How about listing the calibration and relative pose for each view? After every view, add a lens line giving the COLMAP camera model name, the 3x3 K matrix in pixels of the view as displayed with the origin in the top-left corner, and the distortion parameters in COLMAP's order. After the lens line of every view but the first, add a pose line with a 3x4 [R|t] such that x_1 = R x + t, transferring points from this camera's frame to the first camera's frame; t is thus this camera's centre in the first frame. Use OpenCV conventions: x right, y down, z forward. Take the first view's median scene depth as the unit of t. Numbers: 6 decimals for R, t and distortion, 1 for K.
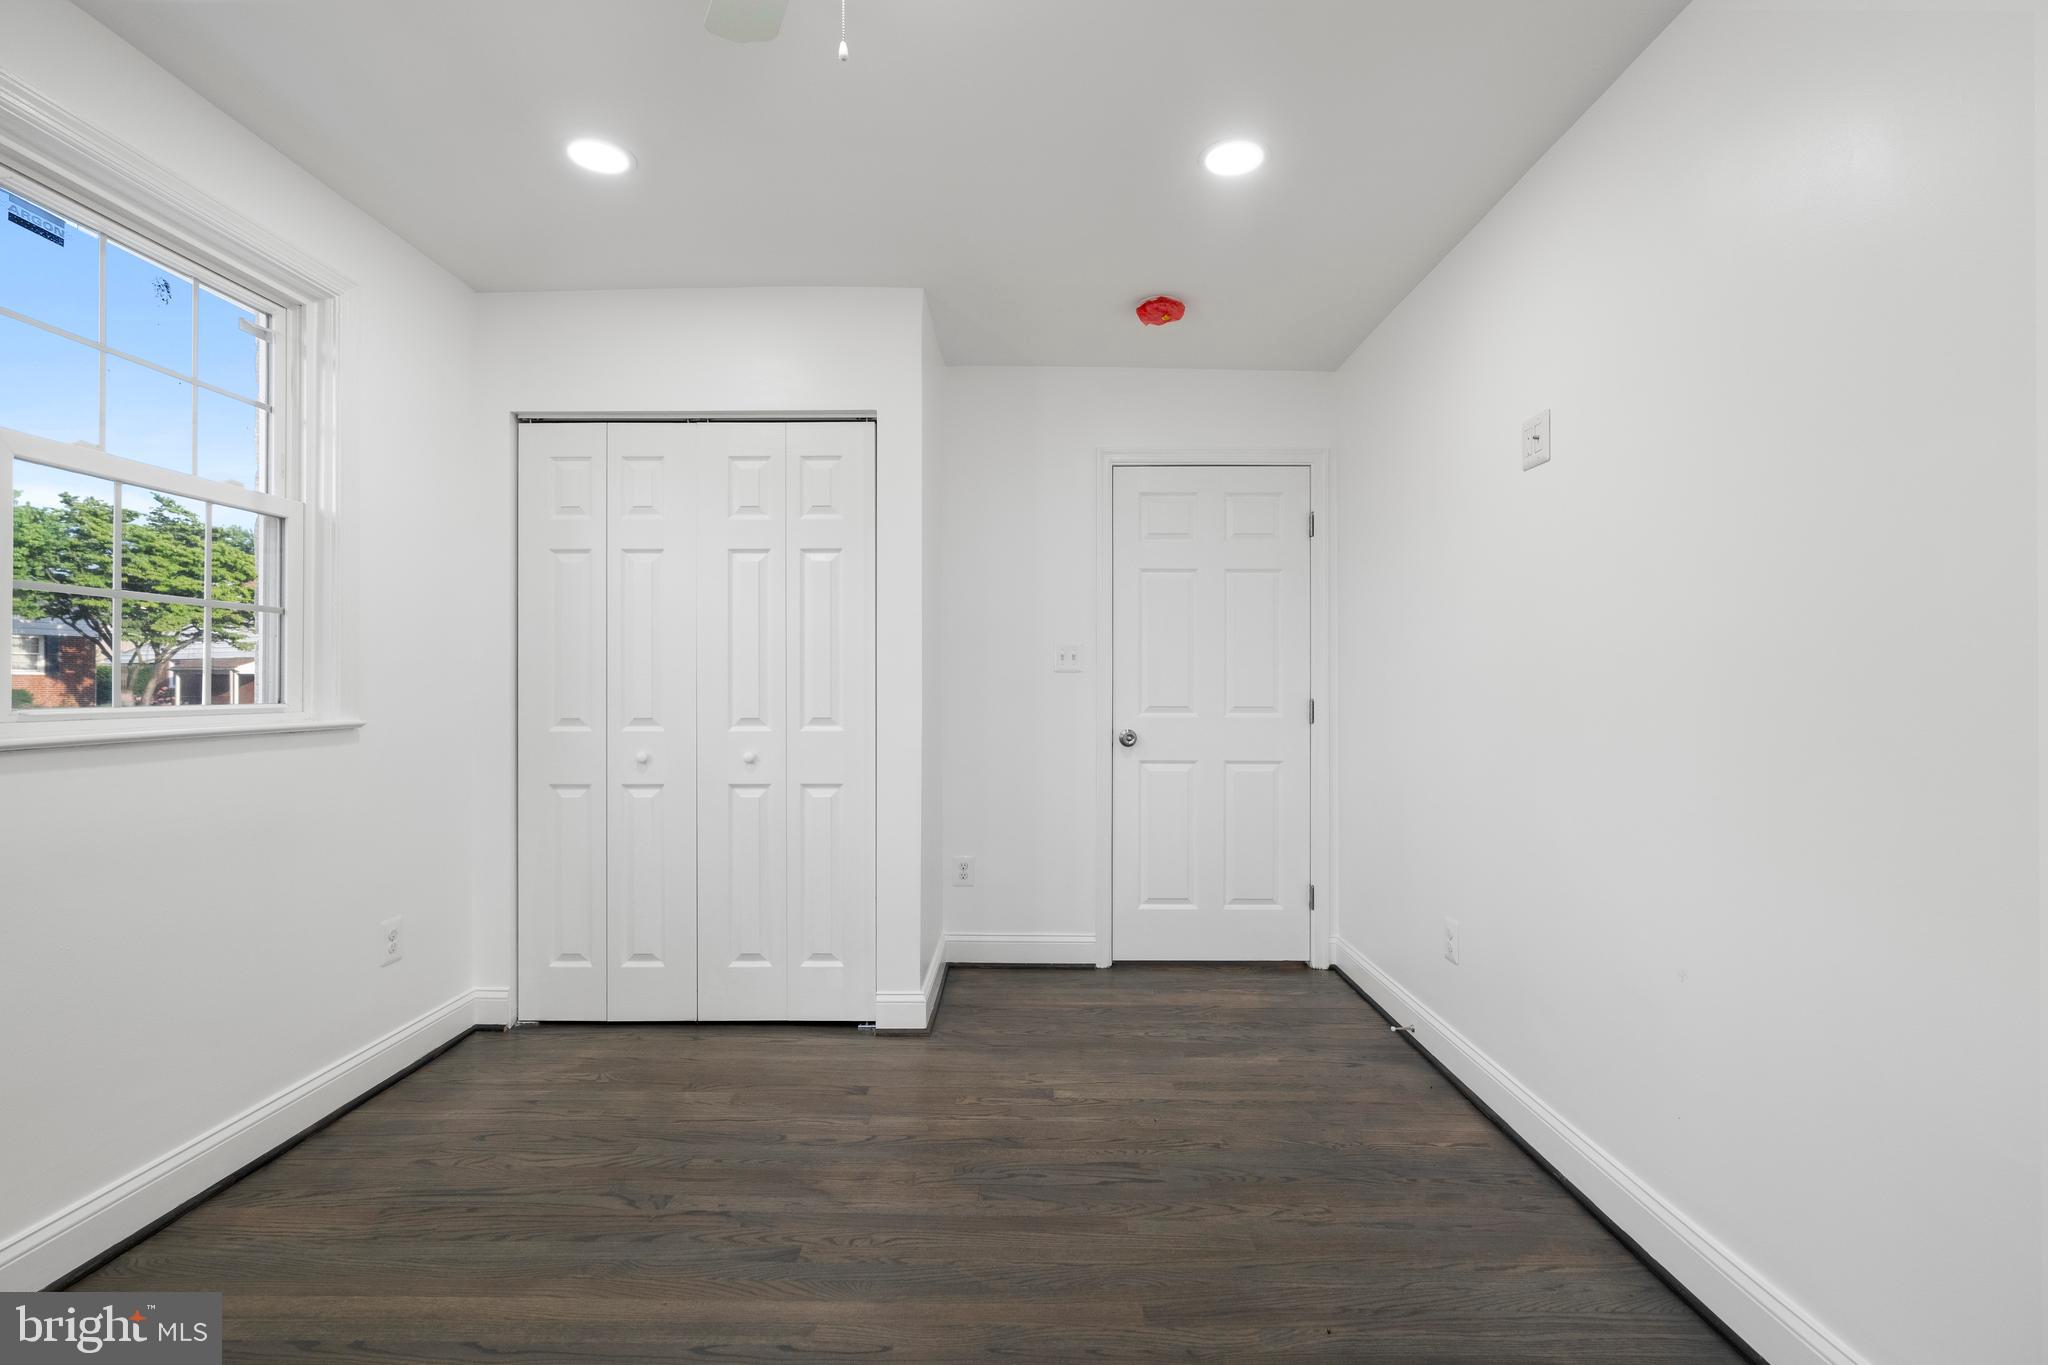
lens RADIAL K [[937.0, 0, 1013.5], [0, 937.0, 679.3], [0, 0, 1]] dist [-0.011650, 0.001688]
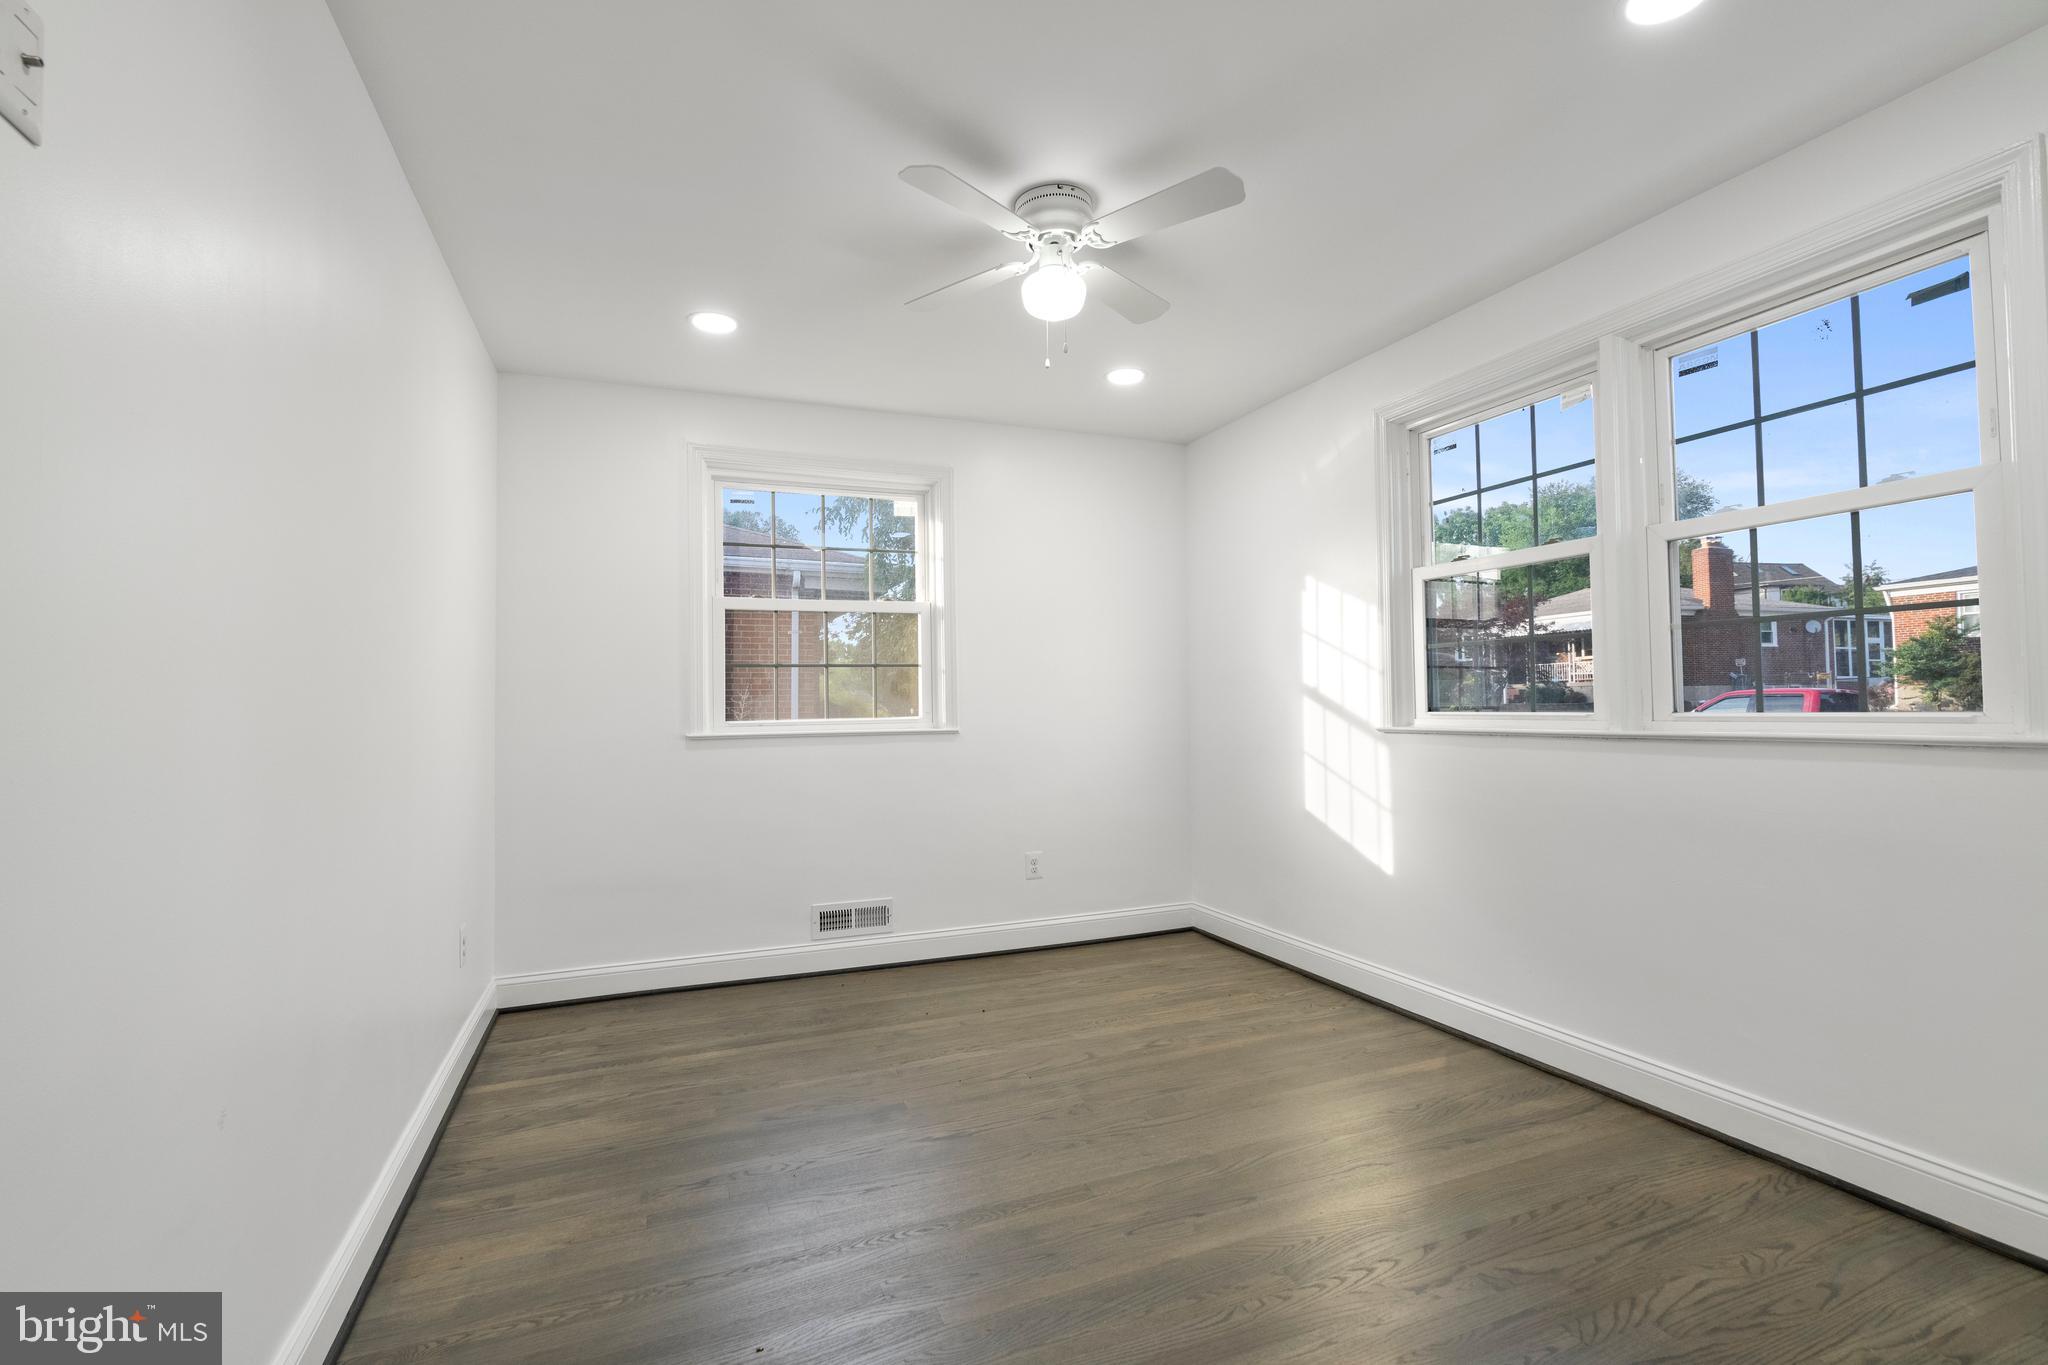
lens RADIAL K [[937.0, 0, 1019.0], [0, 937.0, 688.7], [0, 0, 1]] dist [-0.011650, 0.001688]
pose [[-0.925185, 0.003402, -0.379501, 0.369465], [0.017118, 0.999316, -0.032774, 0.021998], [0.379130, -0.036818, -0.924611, 1.667160]]
